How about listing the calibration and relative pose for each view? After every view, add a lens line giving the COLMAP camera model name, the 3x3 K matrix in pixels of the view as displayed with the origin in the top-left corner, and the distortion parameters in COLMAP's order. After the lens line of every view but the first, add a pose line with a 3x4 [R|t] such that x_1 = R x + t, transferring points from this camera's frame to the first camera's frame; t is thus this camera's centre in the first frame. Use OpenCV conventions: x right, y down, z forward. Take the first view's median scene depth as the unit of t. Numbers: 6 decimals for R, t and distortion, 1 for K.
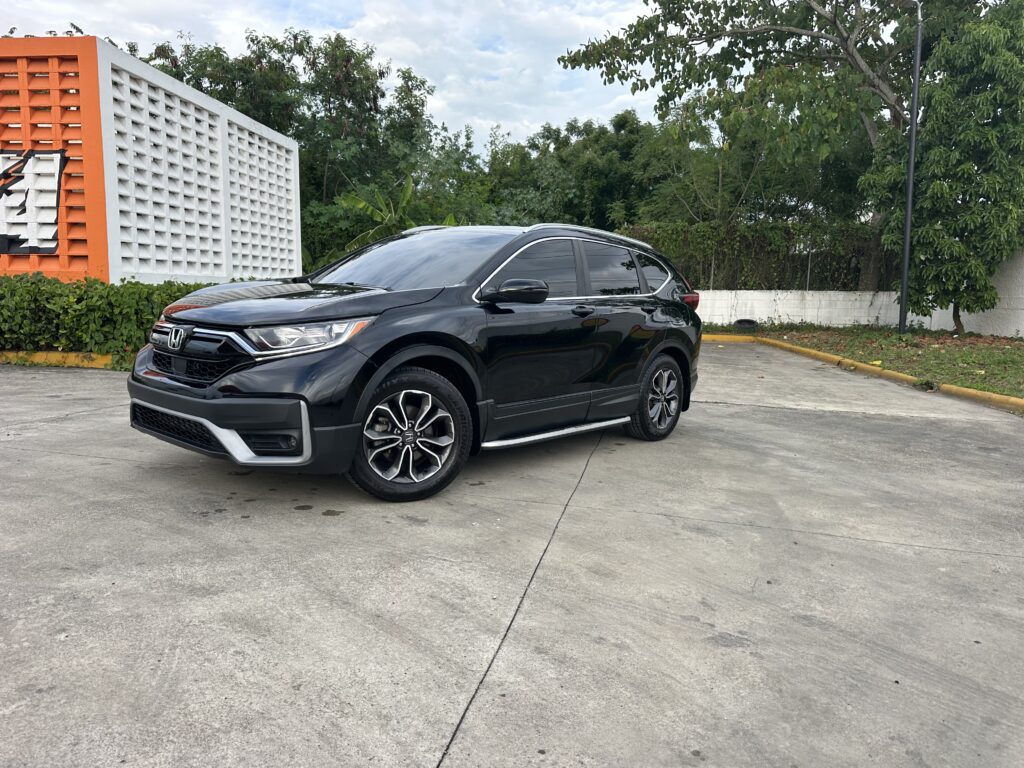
lens RADIAL K [[846.5, 0, 525.8], [0, 846.5, 386.2], [0, 0, 1]] dist [0.125627, -0.262614]
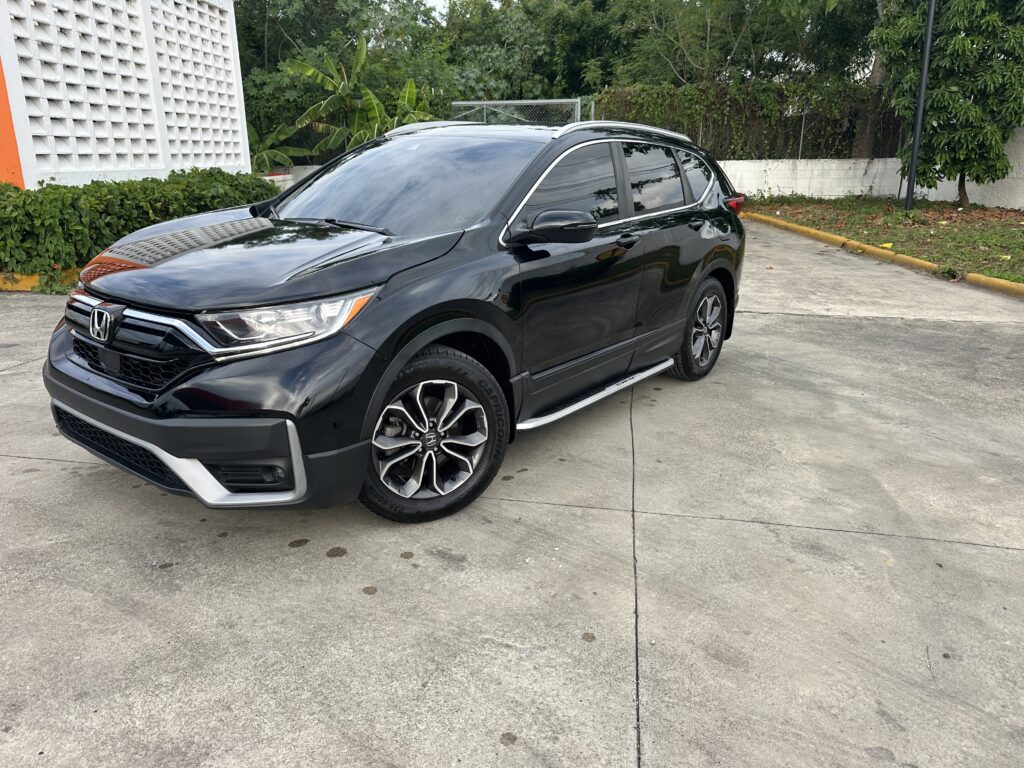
lens RADIAL K [[798.3, 0, 512.0], [0, 798.3, 384.0], [0, 0, 1]] dist [0.044753, -0.061243]
pose [[0.998180, -0.038447, 0.046468, -0.053130], [0.029190, 0.982187, 0.185624, -0.065673], [-0.052777, -0.183930, 0.981521, 0.170059]]
